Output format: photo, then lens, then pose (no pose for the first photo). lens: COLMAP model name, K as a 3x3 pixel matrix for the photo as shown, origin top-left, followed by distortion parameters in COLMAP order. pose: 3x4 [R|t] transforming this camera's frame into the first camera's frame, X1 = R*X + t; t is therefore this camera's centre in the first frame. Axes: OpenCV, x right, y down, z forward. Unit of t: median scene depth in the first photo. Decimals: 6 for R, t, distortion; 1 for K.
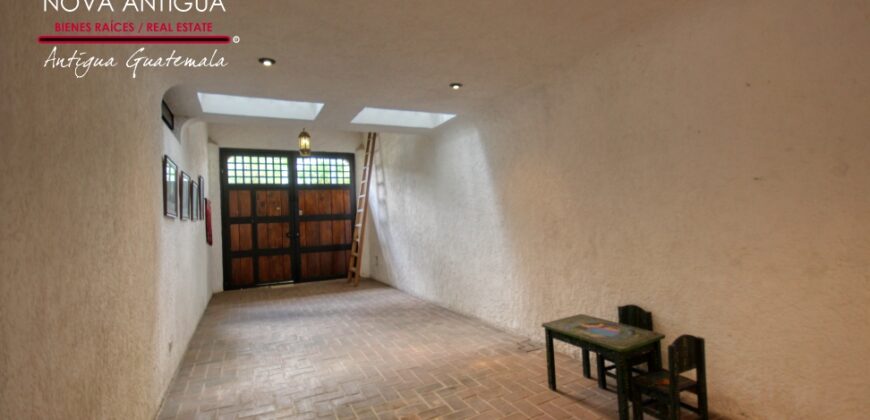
lens RADIAL K [[402.5, 0, 454.6], [0, 402.5, 212.7], [0, 0, 1]] dist [0.001480, 0.000054]
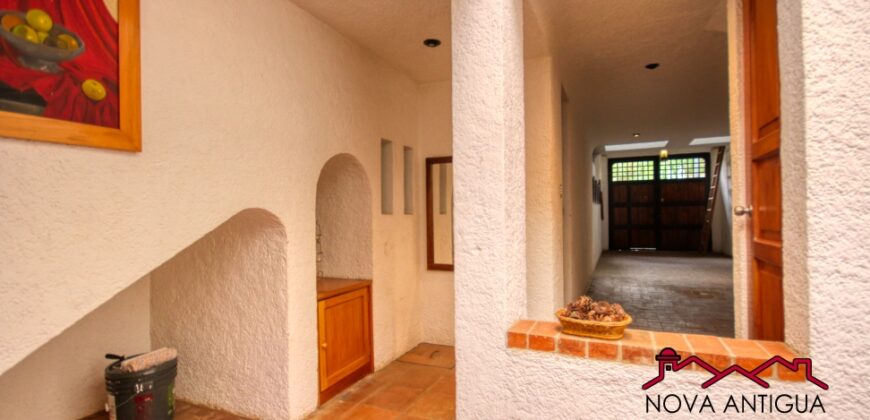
lens RADIAL K [[402.5, 0, 435.8], [0, 402.5, 212.2], [0, 0, 1]] dist [0.001480, 0.000054]
pose [[0.611859, 0.030651, -0.790373, 0.241734], [0.001988, 0.999186, 0.040287, -0.015898], [0.790964, -0.026221, 0.611300, -0.473765]]
